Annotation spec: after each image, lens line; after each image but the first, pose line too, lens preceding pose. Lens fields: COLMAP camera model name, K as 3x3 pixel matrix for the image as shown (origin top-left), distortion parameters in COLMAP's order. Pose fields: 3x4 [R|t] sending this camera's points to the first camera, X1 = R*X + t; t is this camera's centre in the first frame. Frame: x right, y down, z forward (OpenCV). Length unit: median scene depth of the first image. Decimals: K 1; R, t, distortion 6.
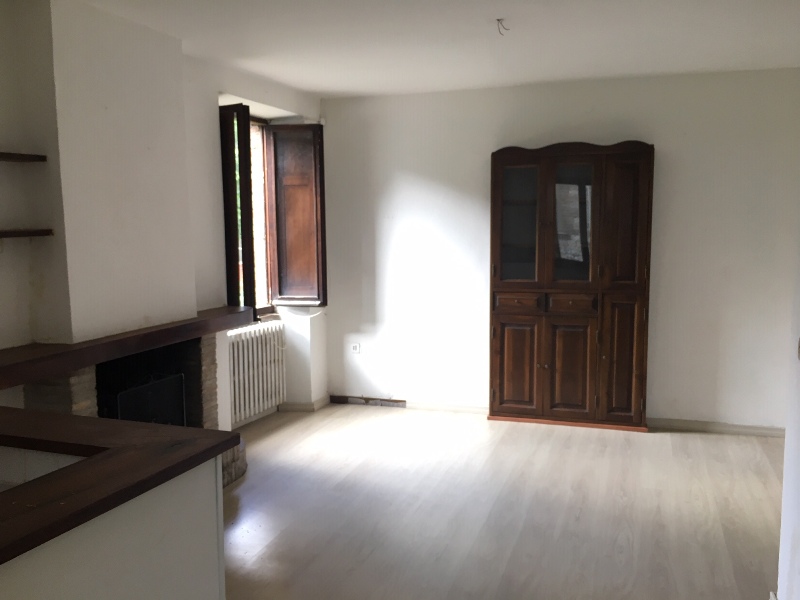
lens RADIAL K [[684.7, 0, 398.4], [0, 684.7, 296.7], [0, 0, 1]] dist [0.071803, -0.096655]
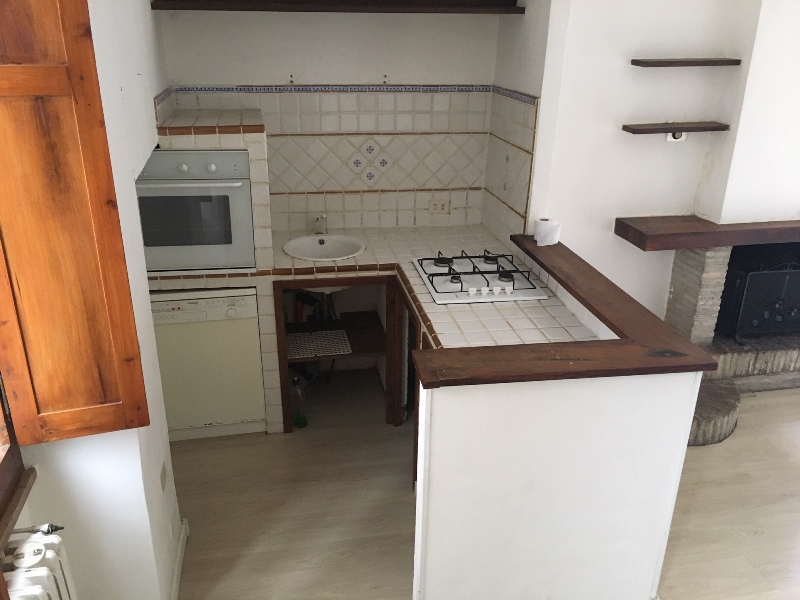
lens RADIAL K [[684.7, 0, 399.2], [0, 684.7, 302.5], [0, 0, 1]] dist [0.071803, -0.096655]
pose [[0.513164, 0.345541, -0.785662, 0.238044], [-0.110056, 0.934314, 0.339035, -0.151906], [0.851205, -0.087513, 0.517485, -0.108543]]
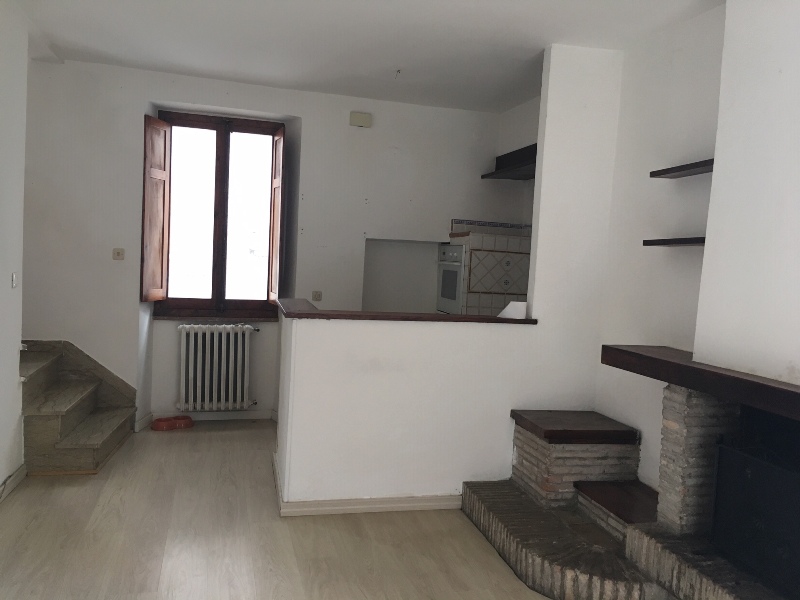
lens RADIAL K [[684.7, 0, 397.8], [0, 684.7, 297.8], [0, 0, 1]] dist [0.071803, -0.096655]
pose [[-0.829795, 0.000261, -0.558069, 0.357551], [-0.101425, 0.983275, 0.151270, -0.111509], [0.548775, 0.182125, -0.815890, 1.519426]]
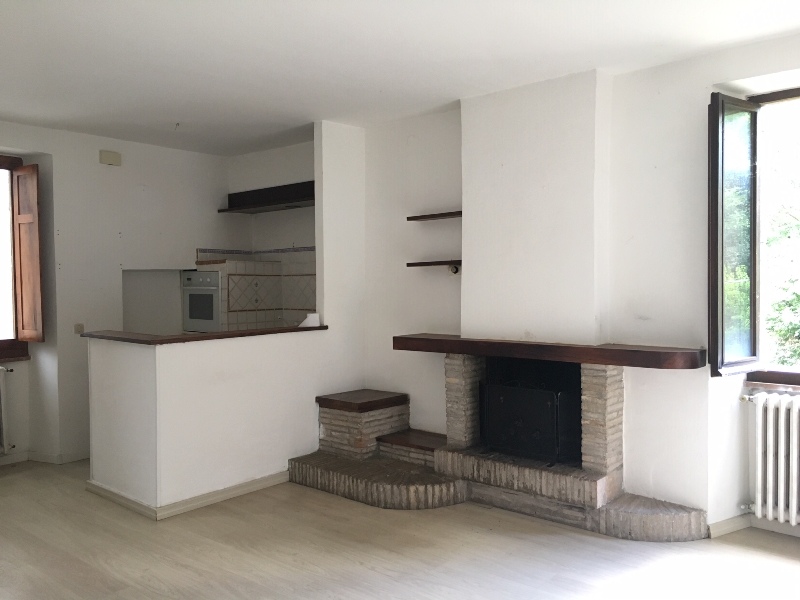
lens RADIAL K [[684.7, 0, 402.9], [0, 684.7, 298.8], [0, 0, 1]] dist [0.071803, -0.096655]
pose [[-0.356305, 0.039908, -0.933517, 0.912086], [-0.082622, 0.993828, 0.074022, -0.110338], [0.930709, 0.103503, -0.350809, 1.388277]]
